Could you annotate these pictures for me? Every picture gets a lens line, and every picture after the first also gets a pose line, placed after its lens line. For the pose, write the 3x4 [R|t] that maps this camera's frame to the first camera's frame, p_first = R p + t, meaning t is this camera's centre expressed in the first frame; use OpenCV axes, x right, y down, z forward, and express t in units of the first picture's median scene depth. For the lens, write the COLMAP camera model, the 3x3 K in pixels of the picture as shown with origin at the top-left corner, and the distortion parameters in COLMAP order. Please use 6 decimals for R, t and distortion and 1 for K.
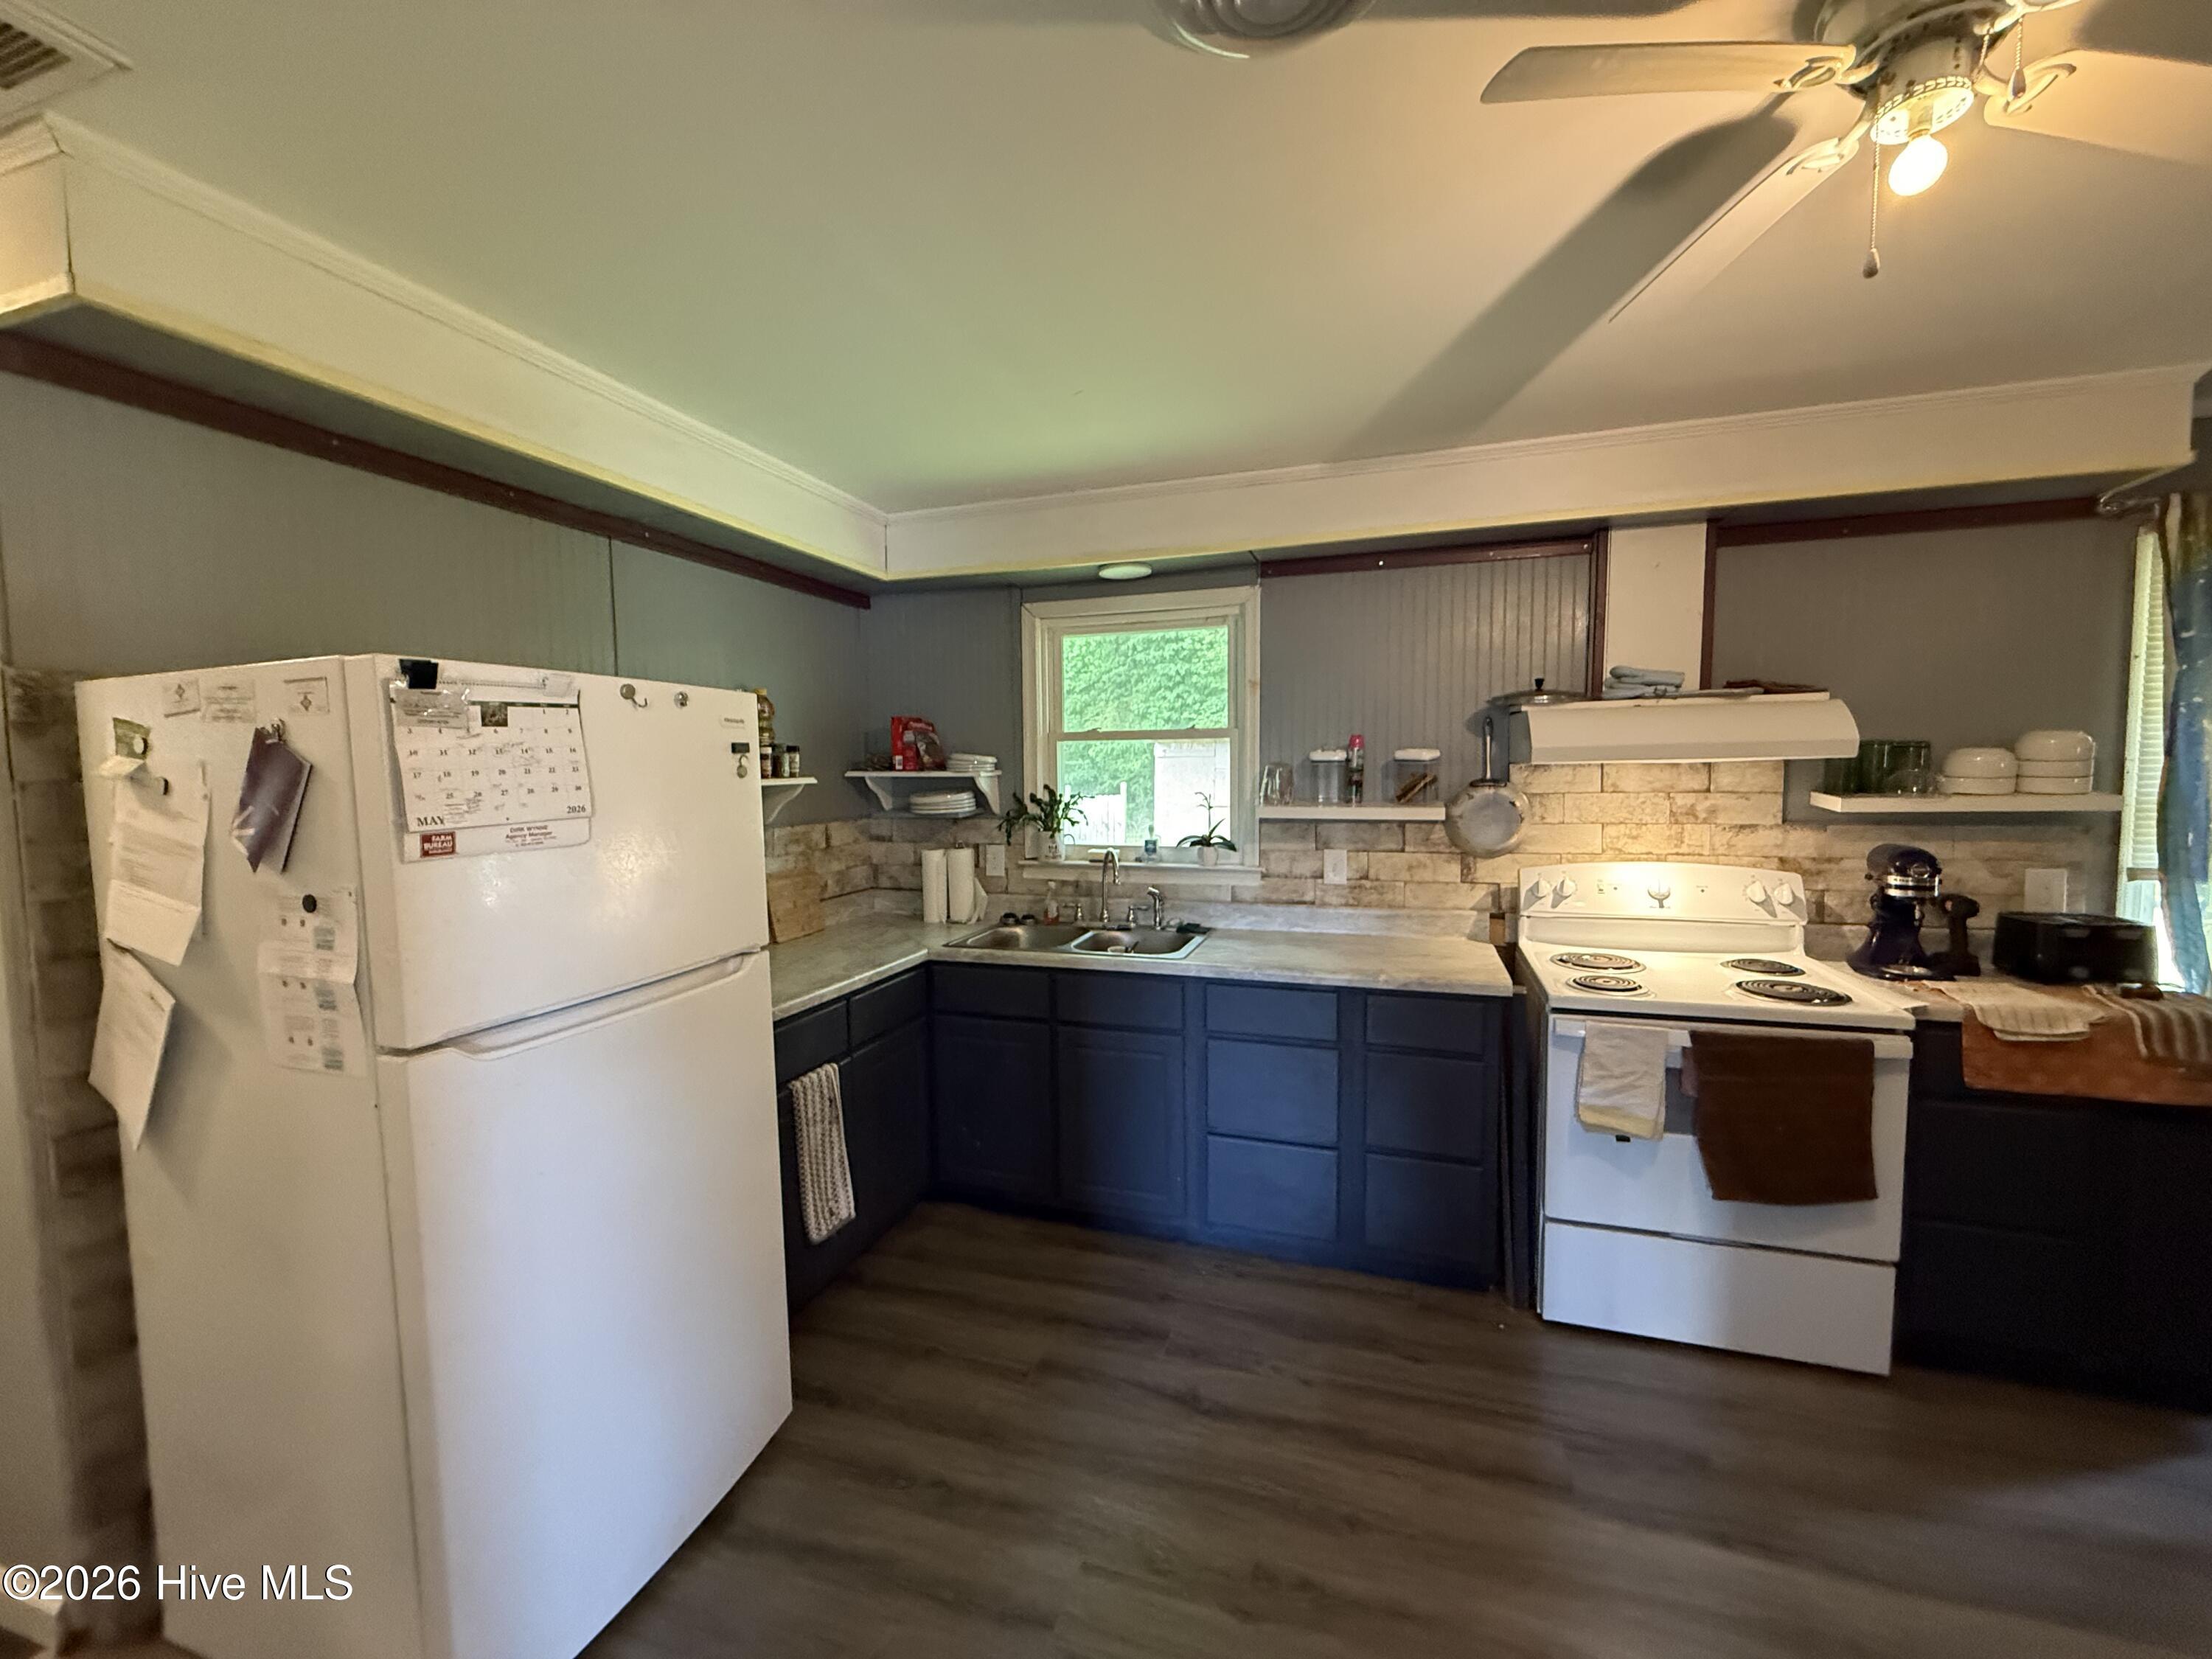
lens RADIAL K [[885.1, 0, 1104.4], [0, 885.1, 832.3], [0, 0, 1]] dist [0.000202, 0.000340]
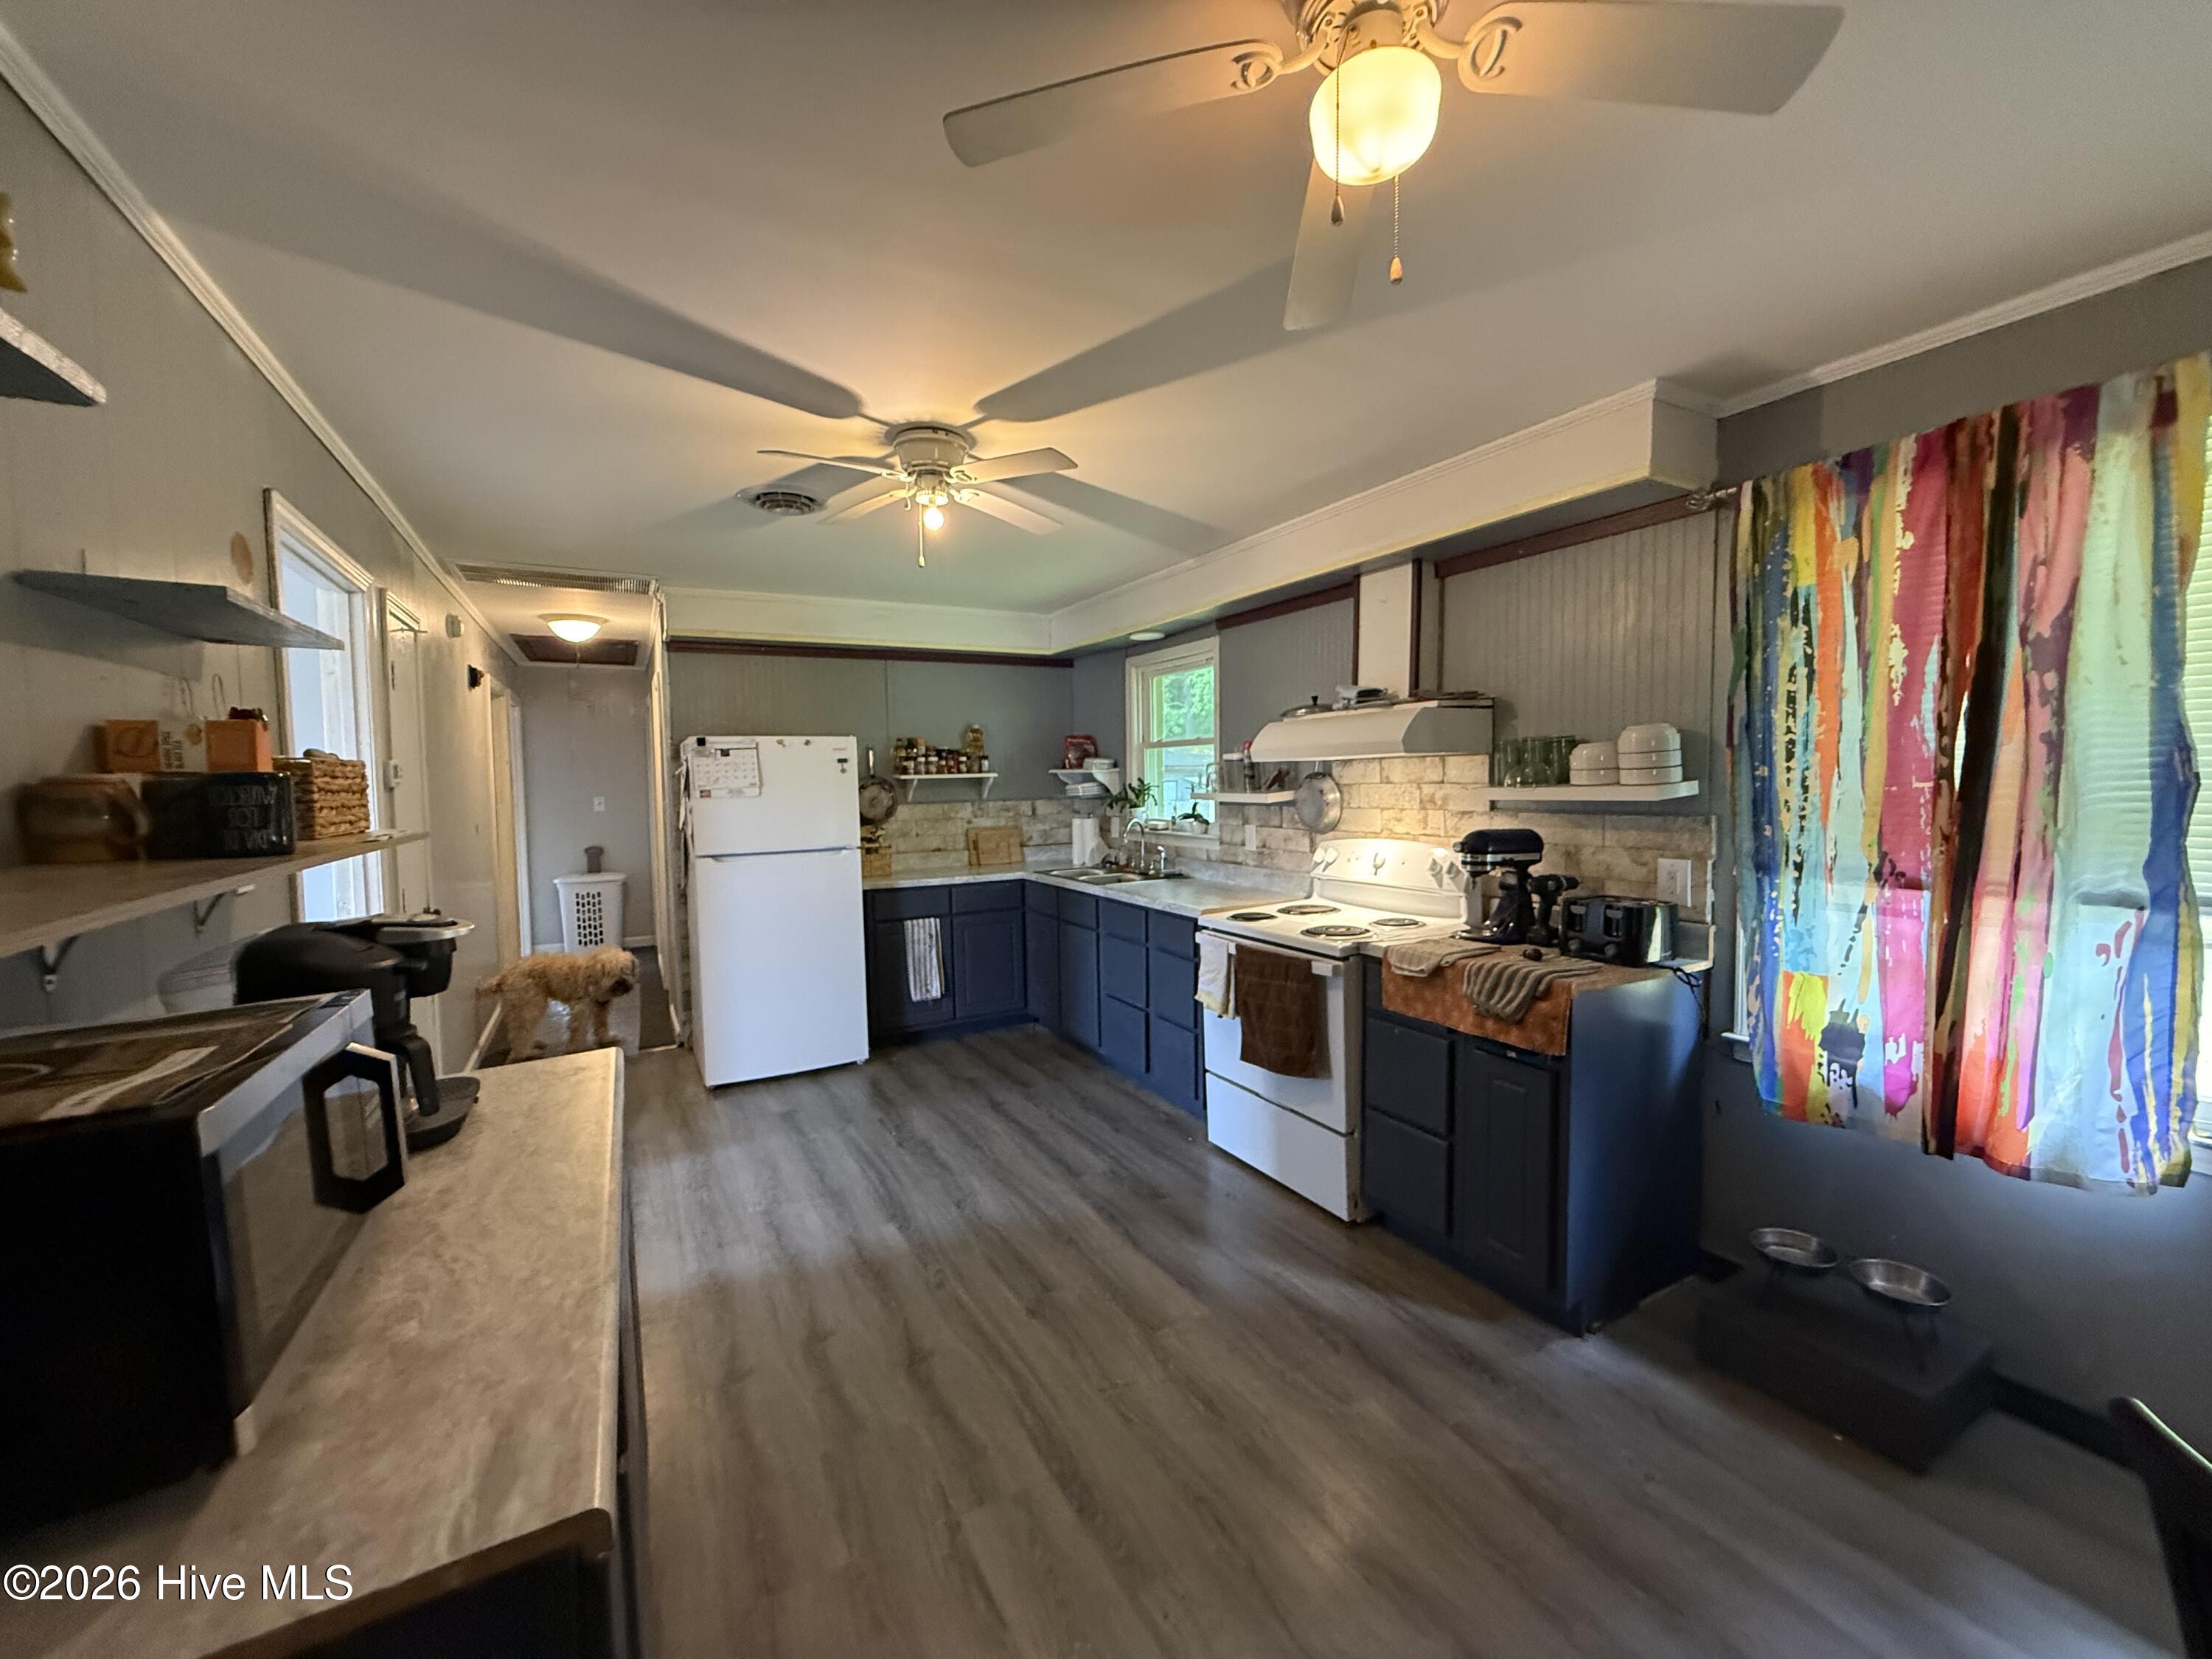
lens RADIAL K [[885.1, 0, 1099.0], [0, 885.1, 830.8], [0, 0, 1]] dist [0.000202, 0.000340]
pose [[0.733509, 0.040997, -0.678442, 1.164684], [-0.039871, 0.999056, 0.017265, 0.016320], [0.678509, 0.014386, 0.734451, -0.184354]]
